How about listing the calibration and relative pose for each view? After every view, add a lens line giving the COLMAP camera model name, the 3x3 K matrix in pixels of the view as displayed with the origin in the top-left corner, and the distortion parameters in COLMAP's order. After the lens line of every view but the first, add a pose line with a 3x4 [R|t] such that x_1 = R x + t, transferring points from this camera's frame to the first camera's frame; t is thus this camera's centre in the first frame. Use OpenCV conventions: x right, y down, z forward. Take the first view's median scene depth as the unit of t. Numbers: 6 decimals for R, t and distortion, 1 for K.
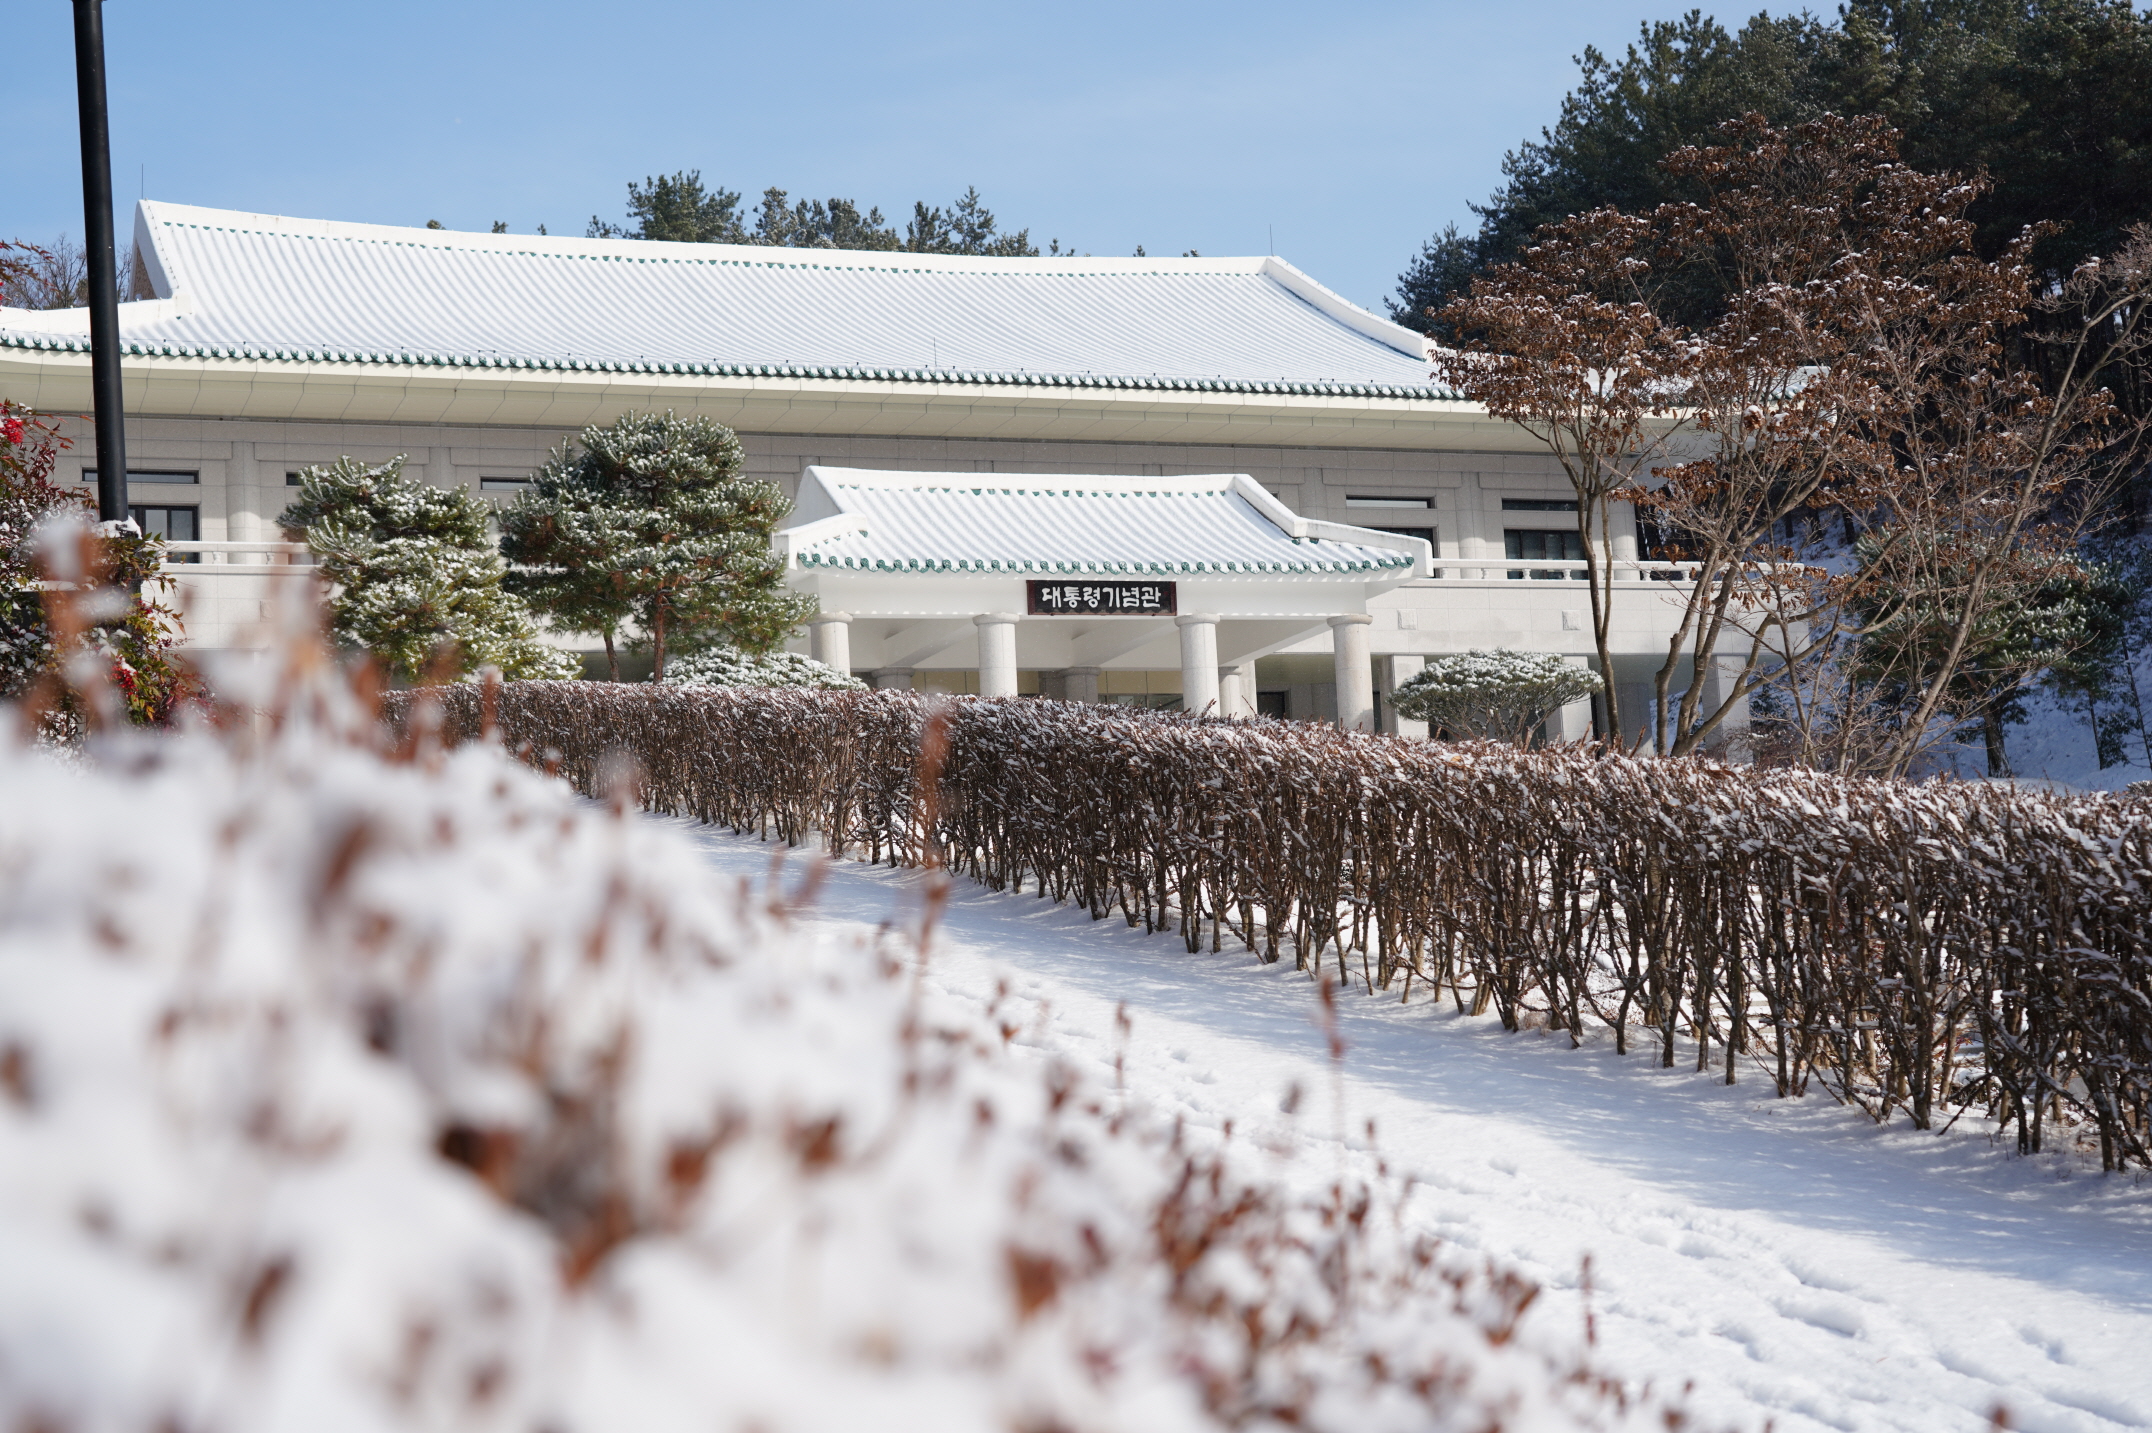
lens RADIAL K [[3255.6, 0, 1076.0], [0, 3255.6, 716.5], [0, 0, 1]] dist [0.007108, 0.011863]
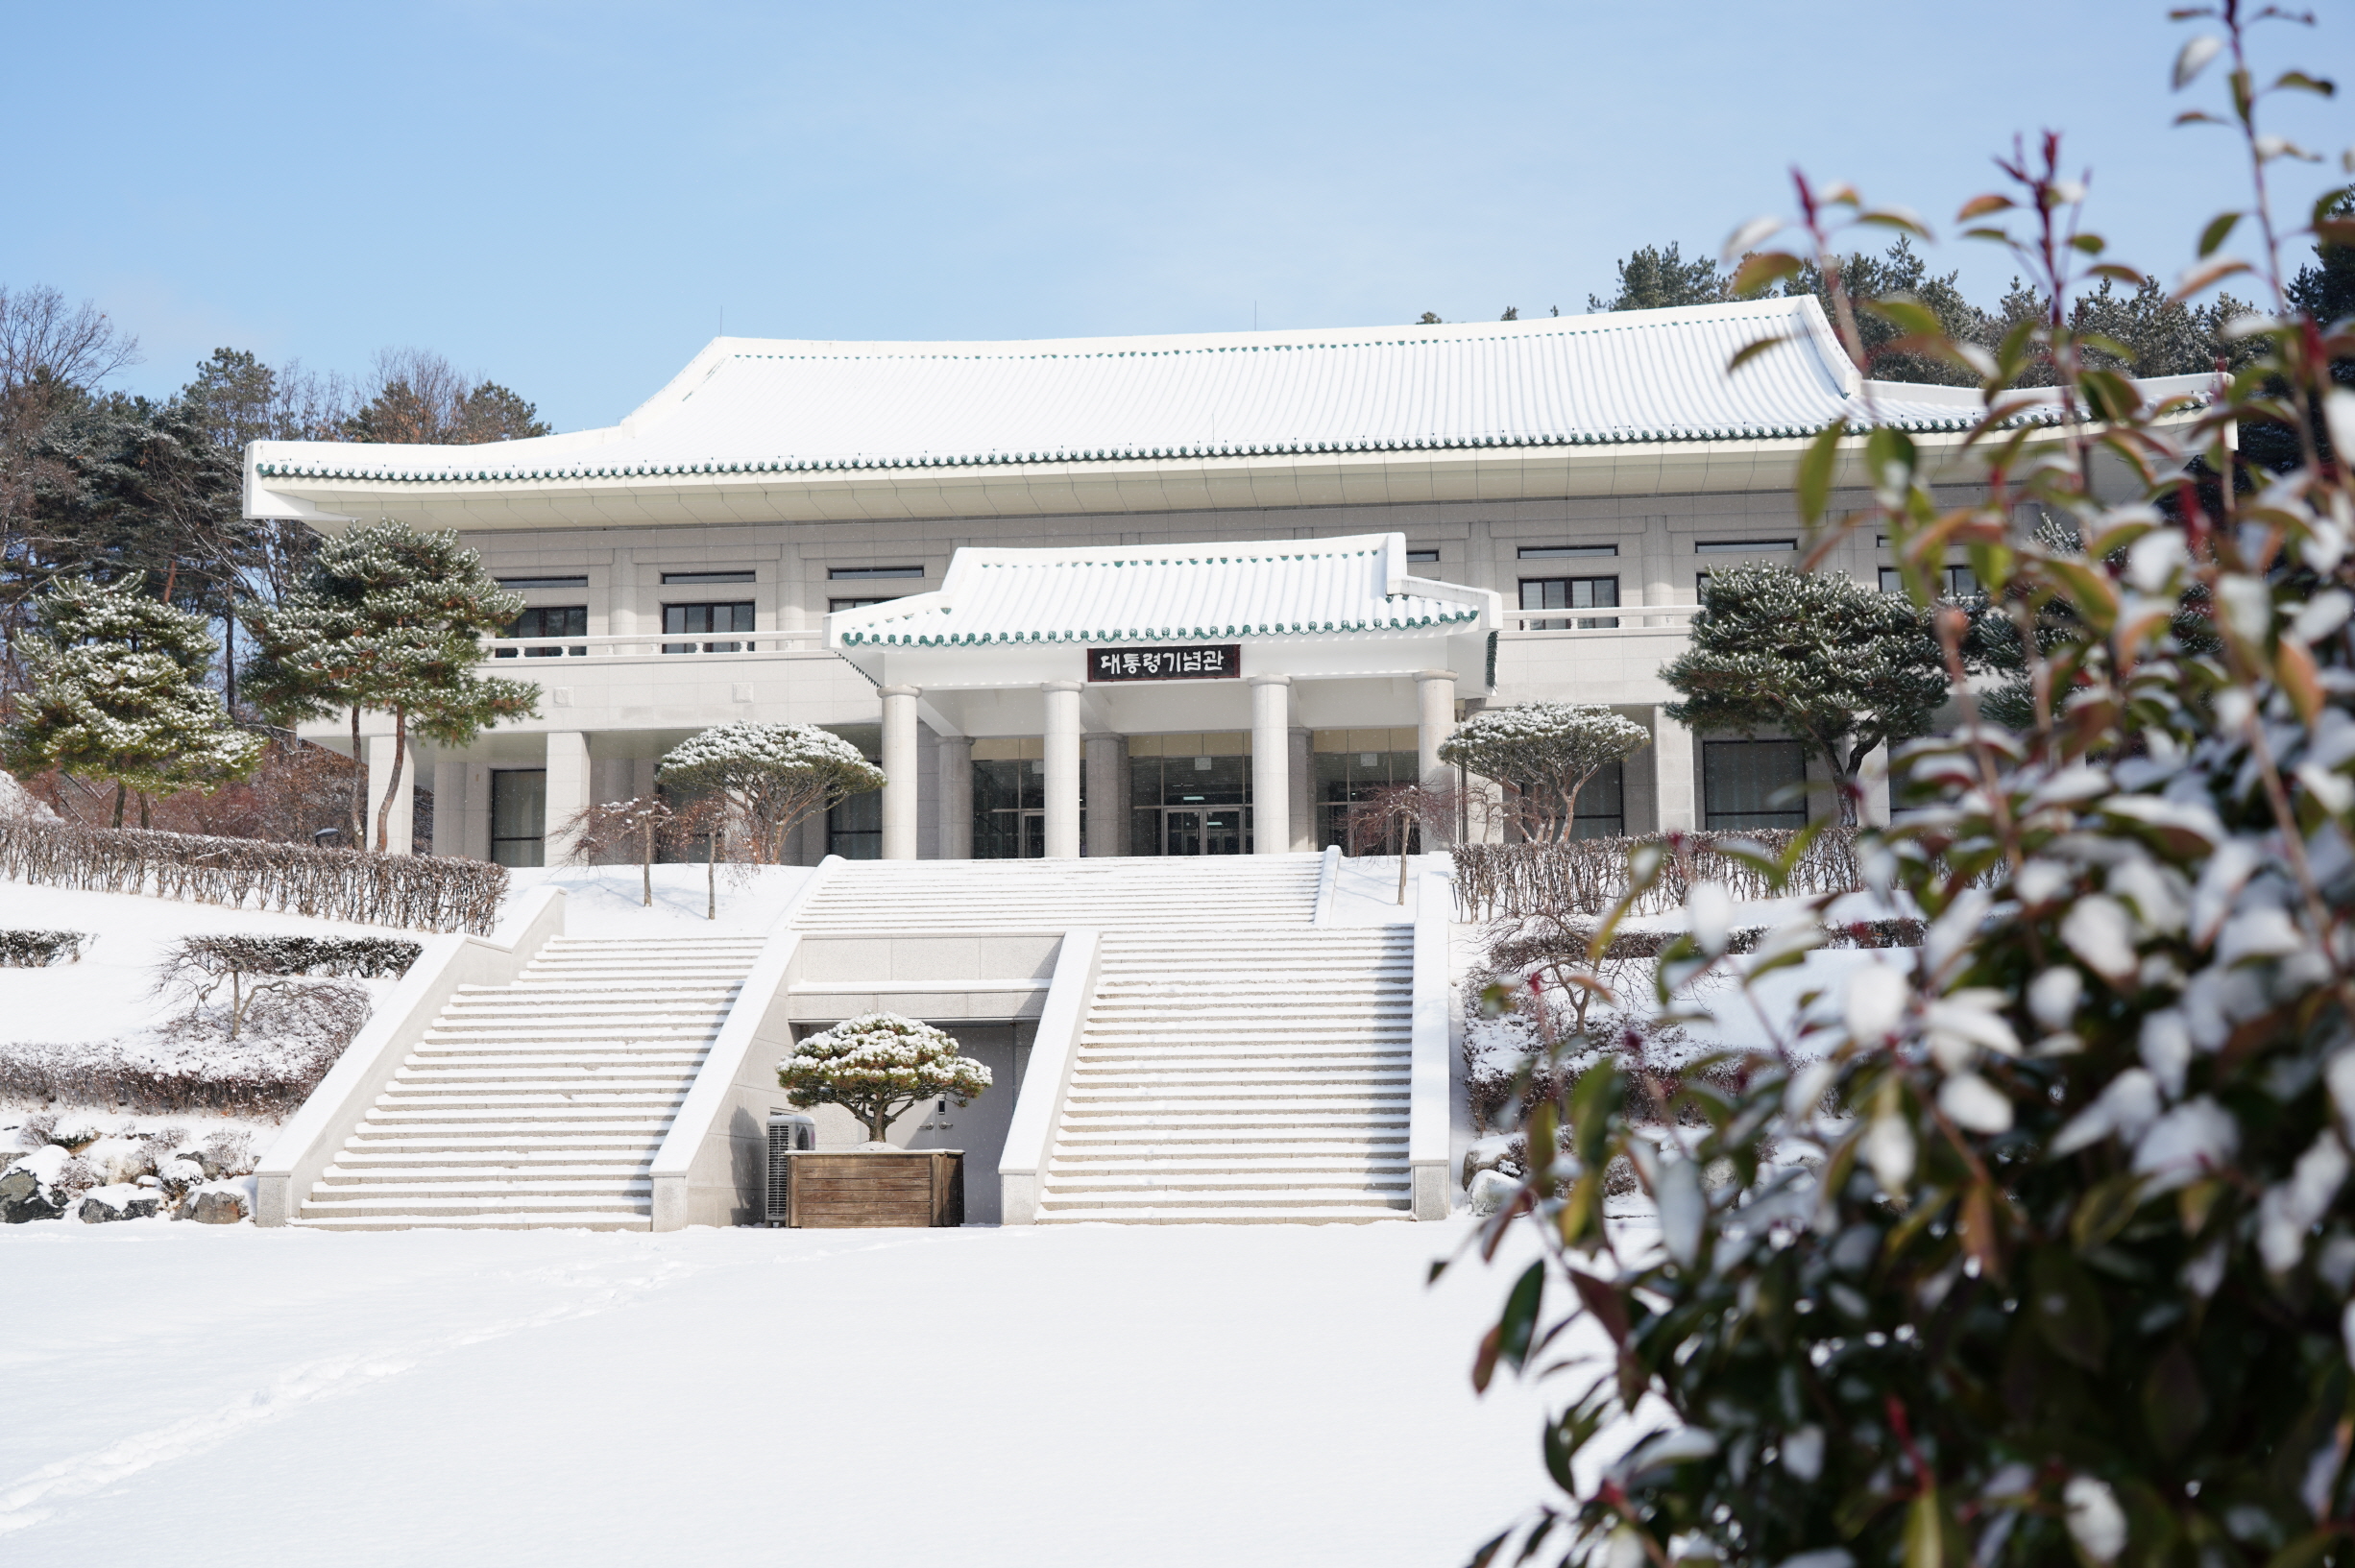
lens RADIAL K [[3058.5, 0, 1177.5], [0, 3058.5, 784.0], [0, 0, 1]] dist [0.032597, 0.018023]
pose [[0.897292, -0.015602, -0.441161, 0.434275], [0.018575, 0.999825, 0.002422, -0.000435], [0.441046, -0.010368, 0.897425, 0.130730]]
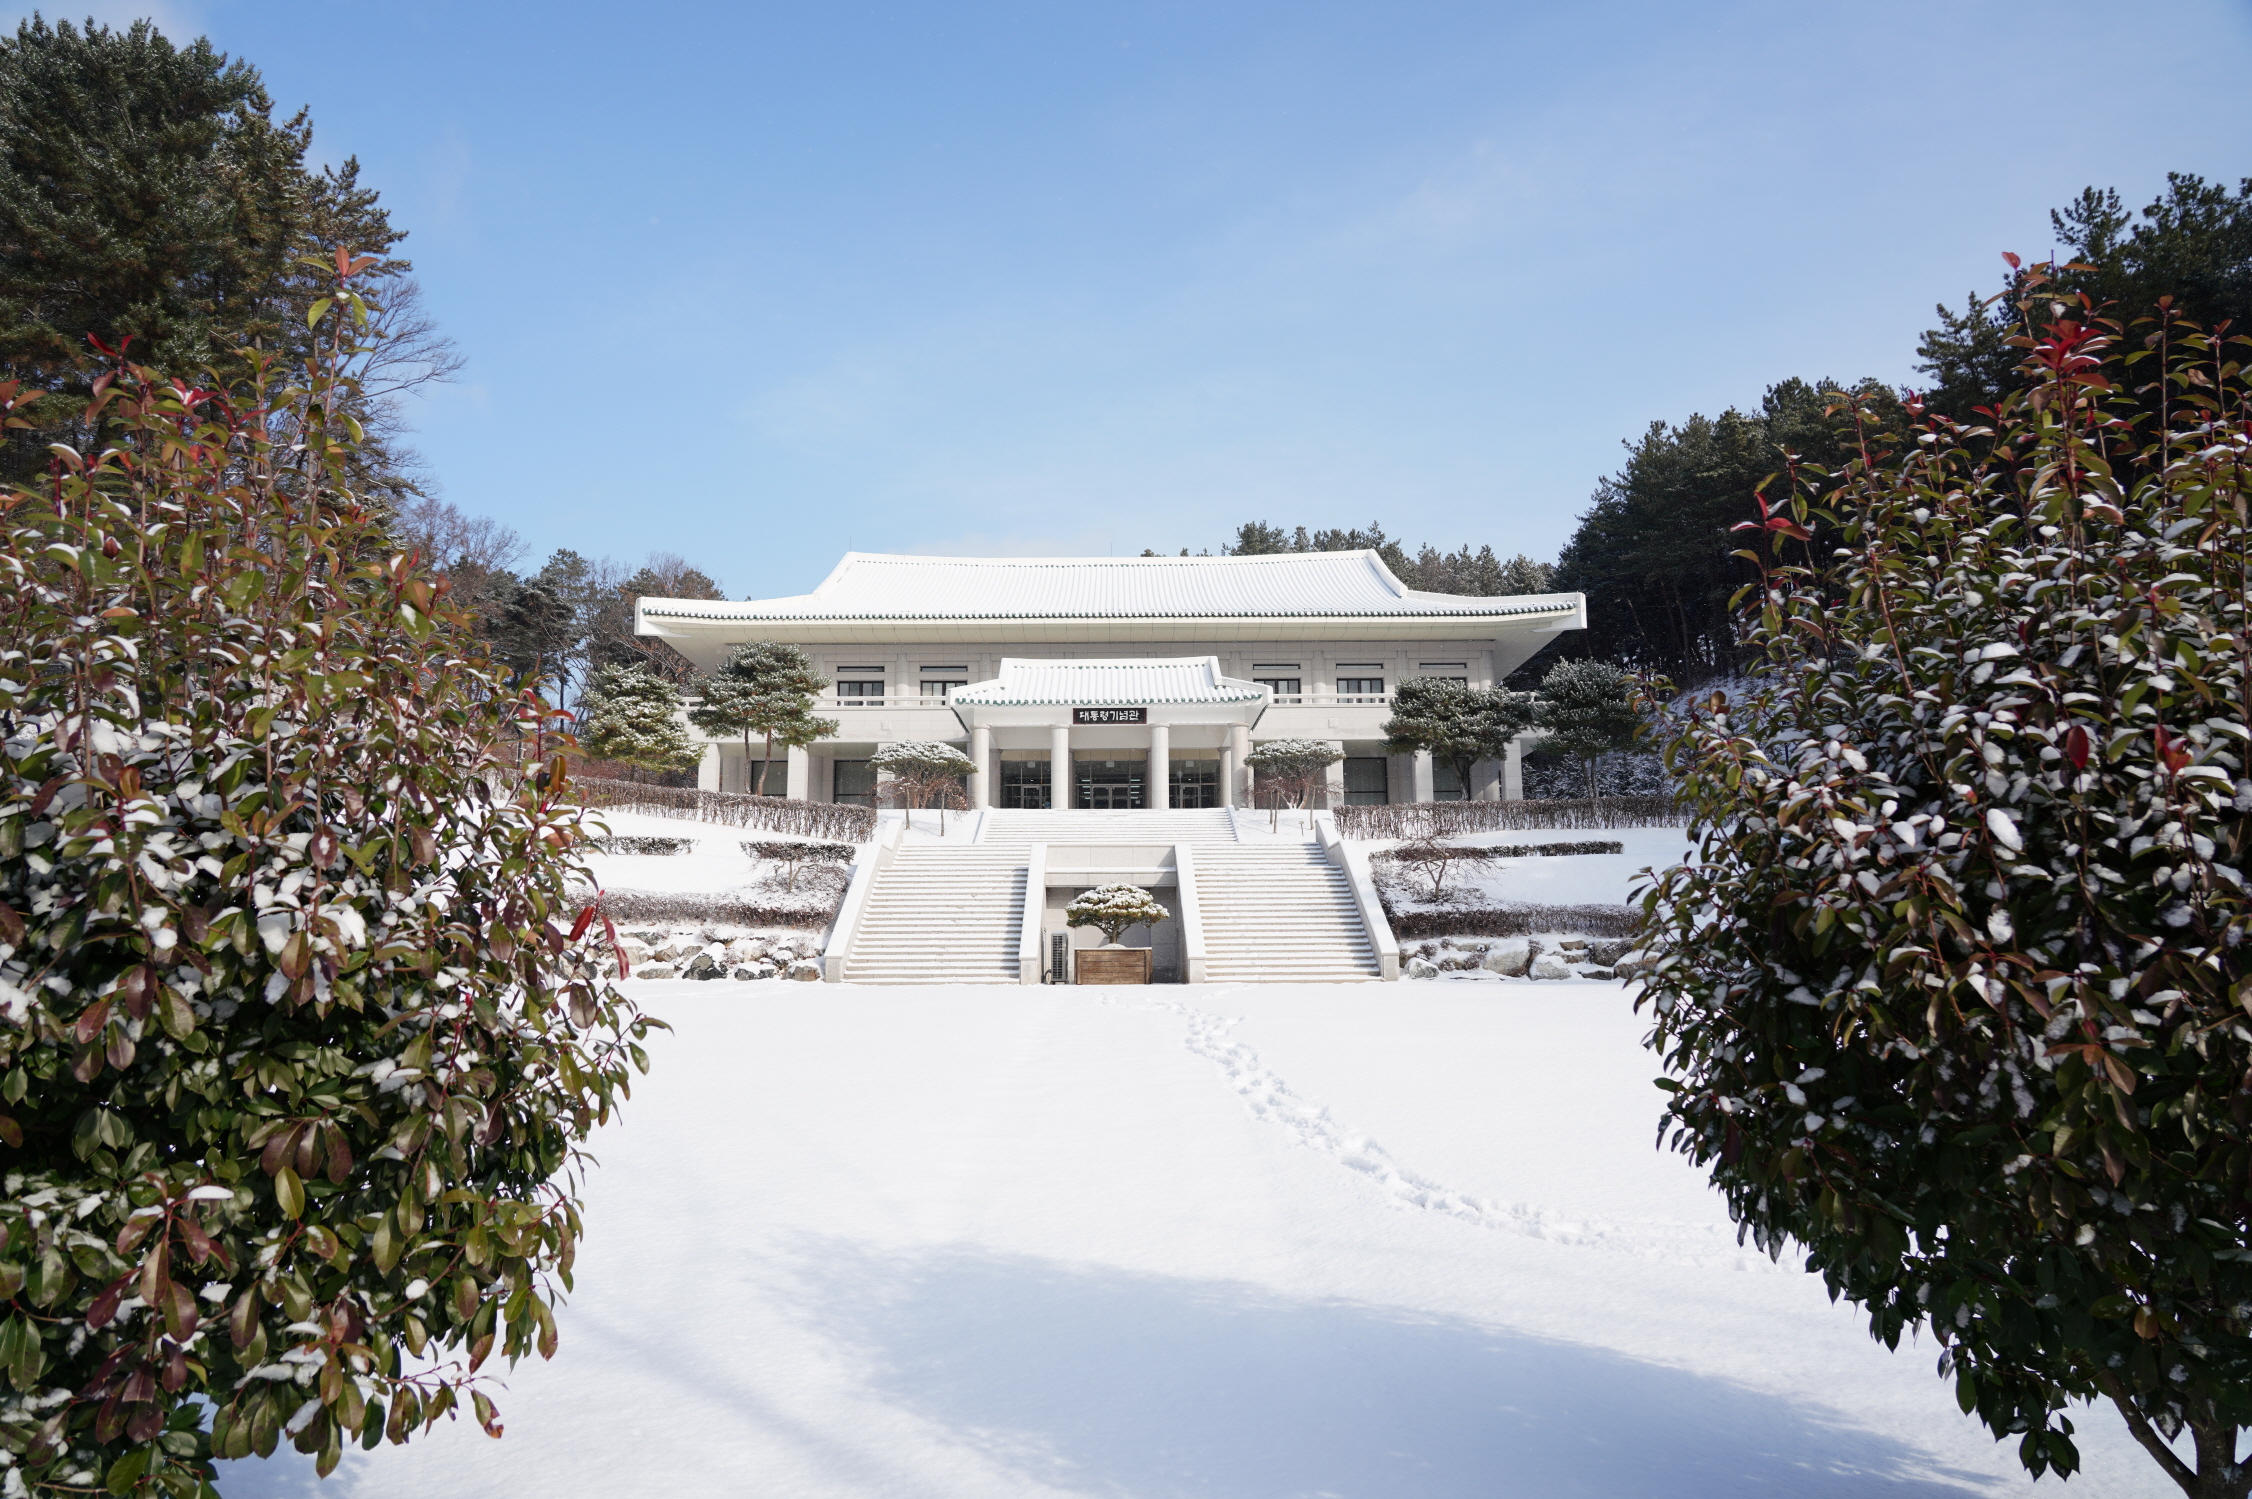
lens RADIAL K [[1484.6, 0, 1126.0], [0, 1484.6, 749.5], [0, 0, 1]] dist [-0.024268, -0.000929]
pose [[0.939549, -0.005760, -0.342365, 0.350085], [0.001436, 0.999916, -0.012881, -0.001686], [0.342410, 0.011611, 0.939479, 0.081827]]
